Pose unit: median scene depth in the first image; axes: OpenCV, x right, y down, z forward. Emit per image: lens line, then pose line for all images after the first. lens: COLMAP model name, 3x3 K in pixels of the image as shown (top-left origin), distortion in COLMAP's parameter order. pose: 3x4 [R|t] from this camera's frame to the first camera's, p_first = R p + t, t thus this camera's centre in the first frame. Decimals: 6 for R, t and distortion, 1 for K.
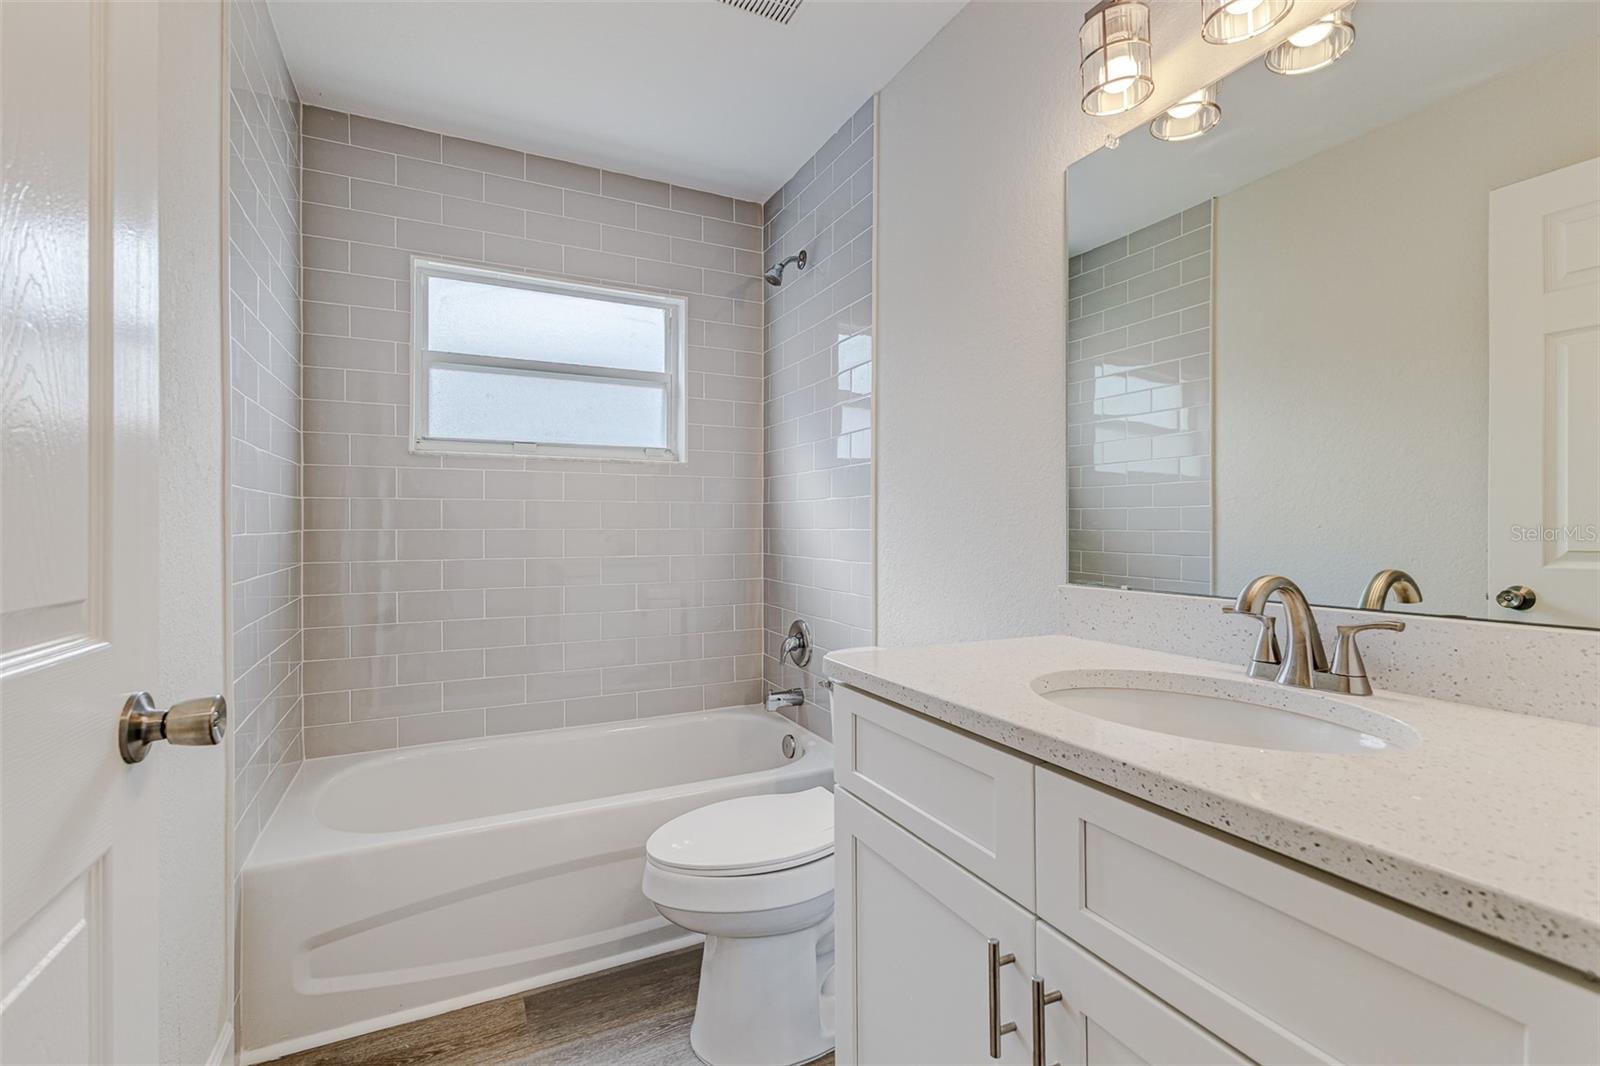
lens RADIAL K [[704.1, 0, 735.9], [0, 704.1, 523.6], [0, 0, 1]] dist [0.007499, 0.000166]
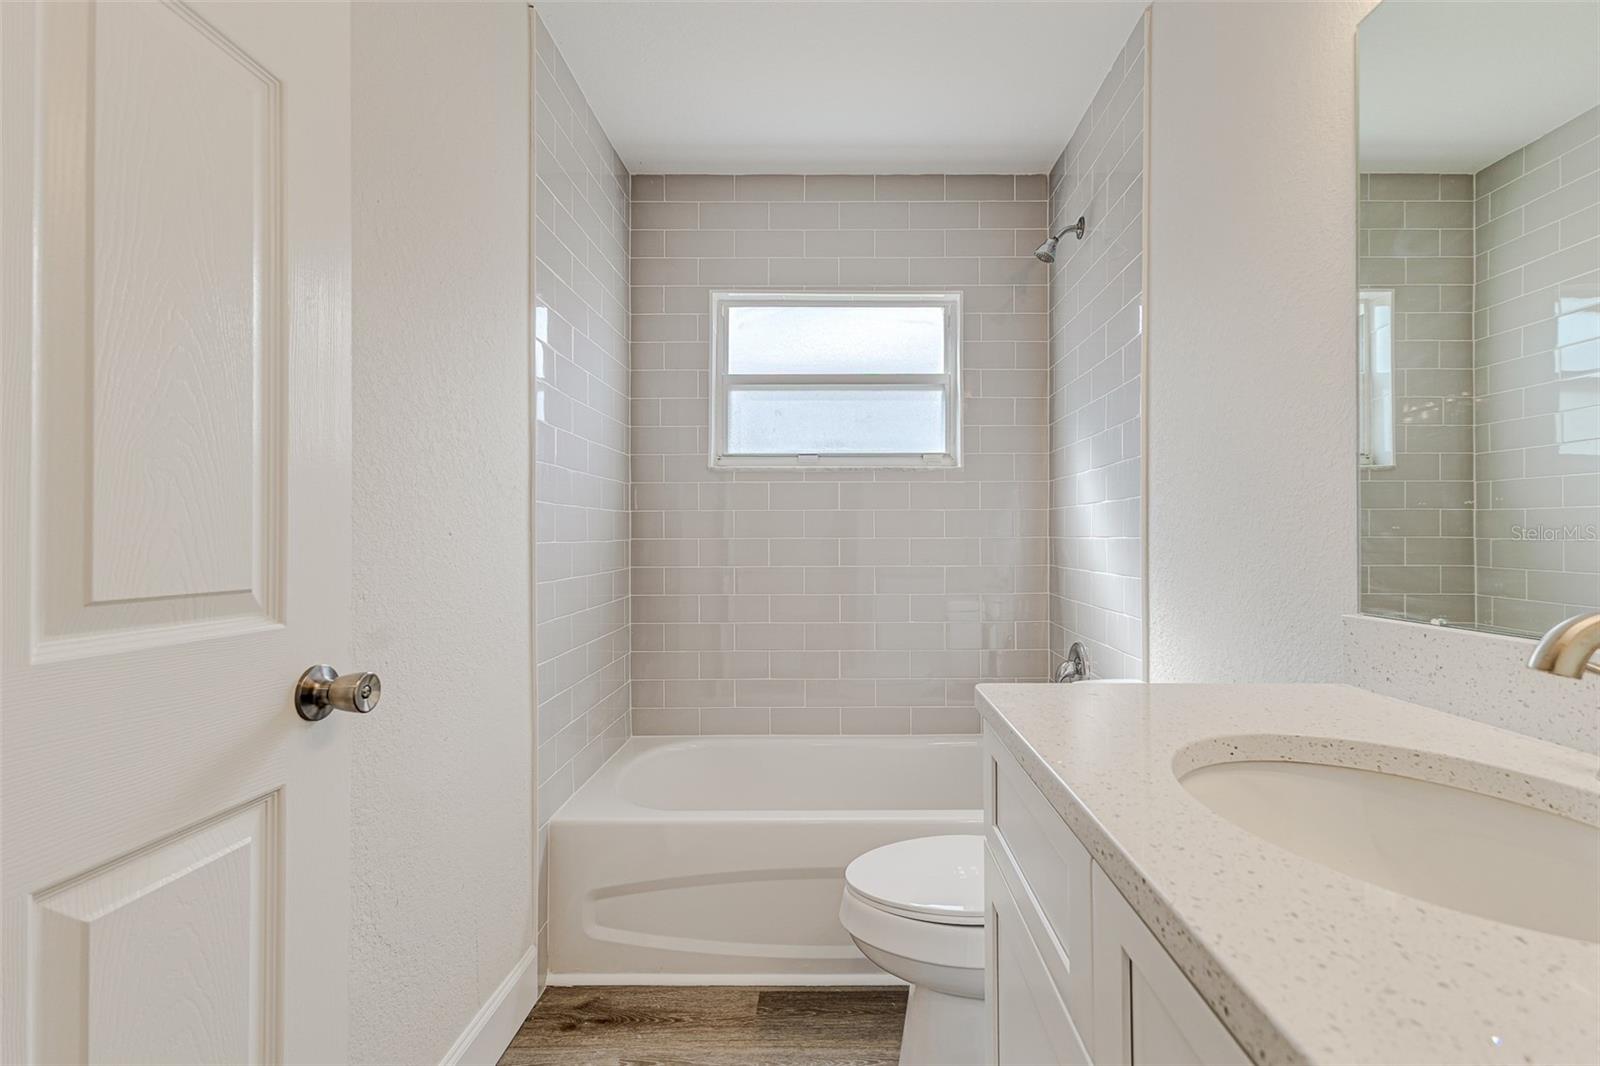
lens RADIAL K [[704.1, 0, 803.7], [0, 704.1, 531.3], [0, 0, 1]] dist [0.007499, 0.000166]
pose [[0.907488, -0.004422, -0.420055, 0.178353], [0.002833, 0.999986, -0.004408, 0.003050], [0.420069, 0.002810, 0.907488, 0.082081]]
